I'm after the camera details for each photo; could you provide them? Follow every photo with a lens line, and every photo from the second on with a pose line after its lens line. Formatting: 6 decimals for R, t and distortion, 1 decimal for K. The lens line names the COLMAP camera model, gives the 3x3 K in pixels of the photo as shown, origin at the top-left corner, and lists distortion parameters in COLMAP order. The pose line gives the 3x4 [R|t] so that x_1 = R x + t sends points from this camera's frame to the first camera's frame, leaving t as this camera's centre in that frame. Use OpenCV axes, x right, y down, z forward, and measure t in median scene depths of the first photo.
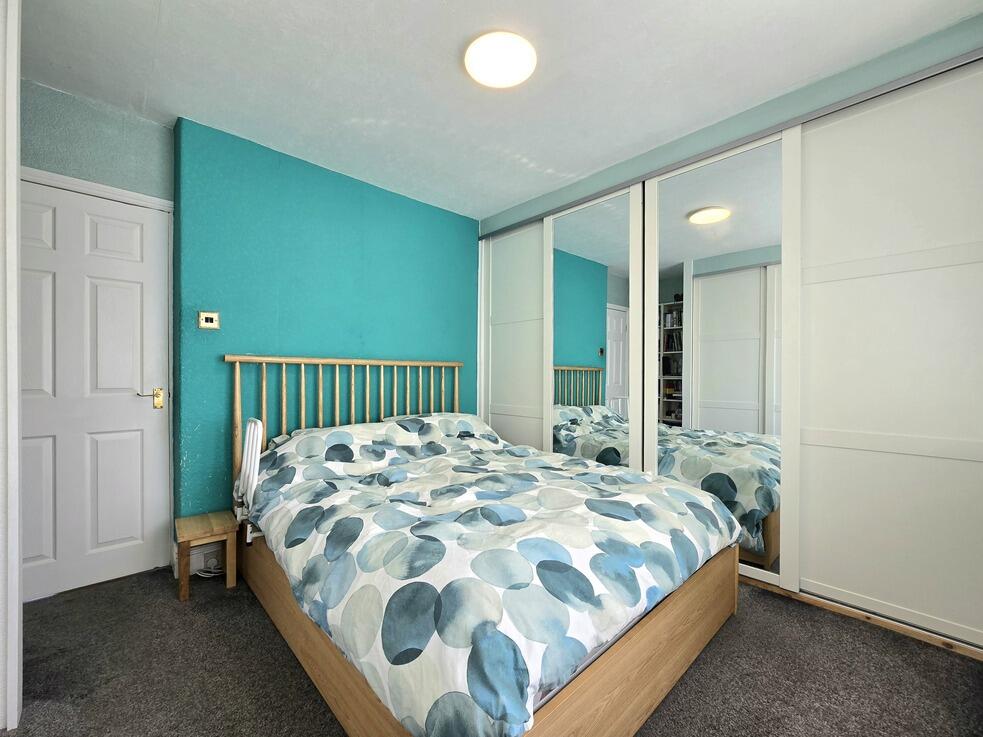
lens RADIAL K [[402.9, 0, 495.2], [0, 402.9, 373.8], [0, 0, 1]] dist [-0.009519, -0.000039]
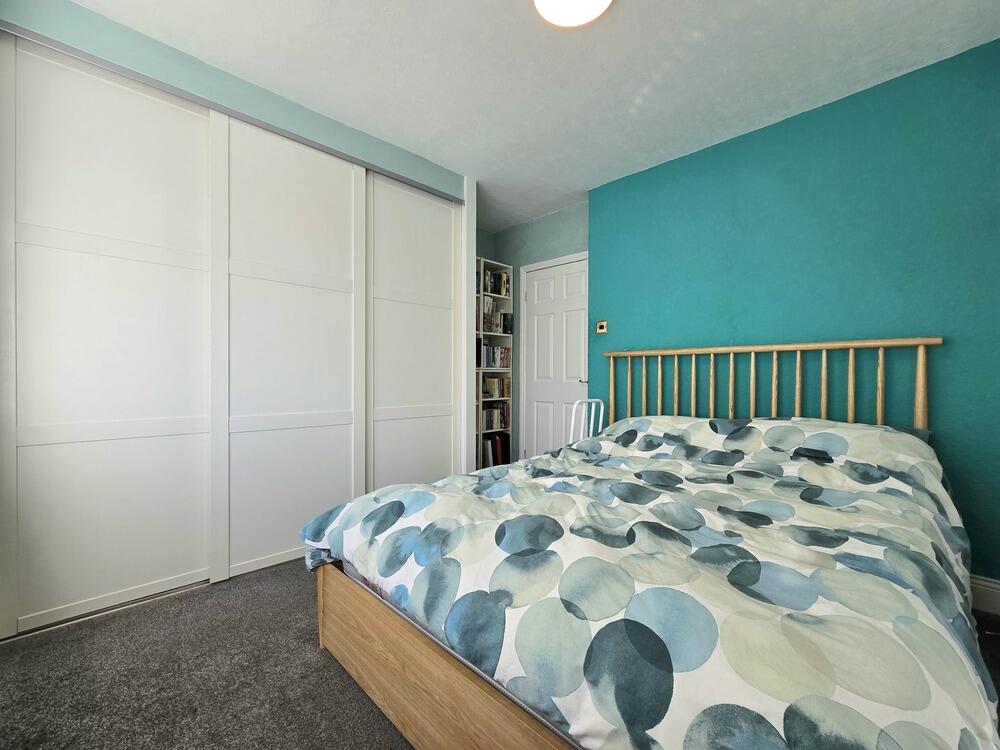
lens RADIAL K [[409.8, 0, 504.0], [0, 409.8, 376.7], [0, 0, 1]] dist [-0.009519, -0.000039]
pose [[0.038011, -0.003659, -0.999271, 0.822111], [-0.007034, 0.999968, -0.003929, 0.052182], [0.999253, 0.007178, 0.037984, 0.755678]]
